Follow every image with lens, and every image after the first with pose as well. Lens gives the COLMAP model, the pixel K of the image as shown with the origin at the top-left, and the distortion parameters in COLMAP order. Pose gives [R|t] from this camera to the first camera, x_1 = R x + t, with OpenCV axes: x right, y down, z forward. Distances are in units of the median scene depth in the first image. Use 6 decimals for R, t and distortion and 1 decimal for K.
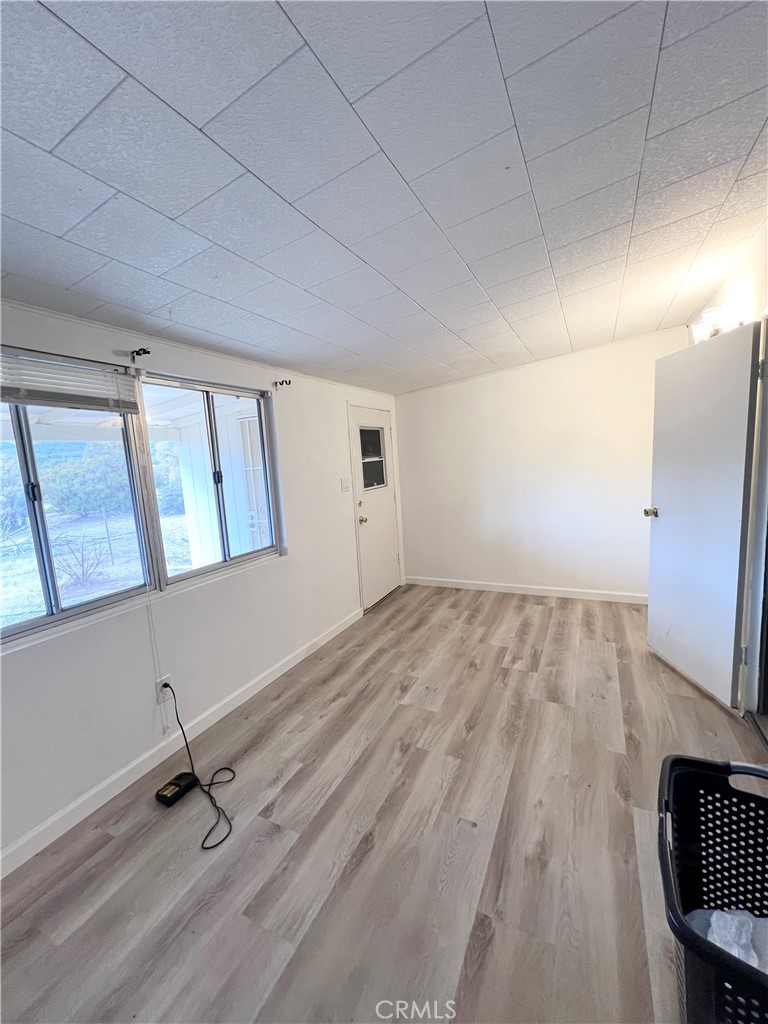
lens RADIAL K [[409.0, 0, 384.5], [0, 409.0, 511.0], [0, 0, 1]] dist [-0.003240, 0.001814]
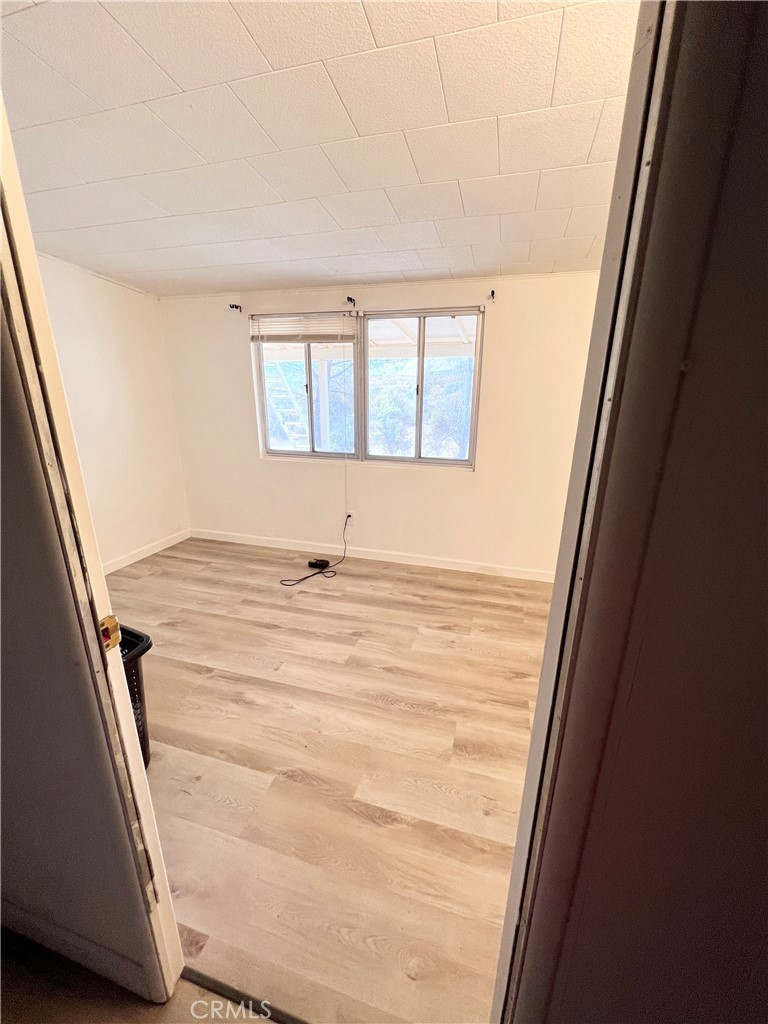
lens RADIAL K [[409.0, 0, 384.3], [0, 409.0, 512.7], [0, 0, 1]] dist [-0.003240, 0.001814]
pose [[0.184493, 0.347013, -0.919535, 1.059548], [-0.139244, 0.935387, 0.325058, -0.153836], [0.972920, 0.068069, 0.220891, 0.803834]]
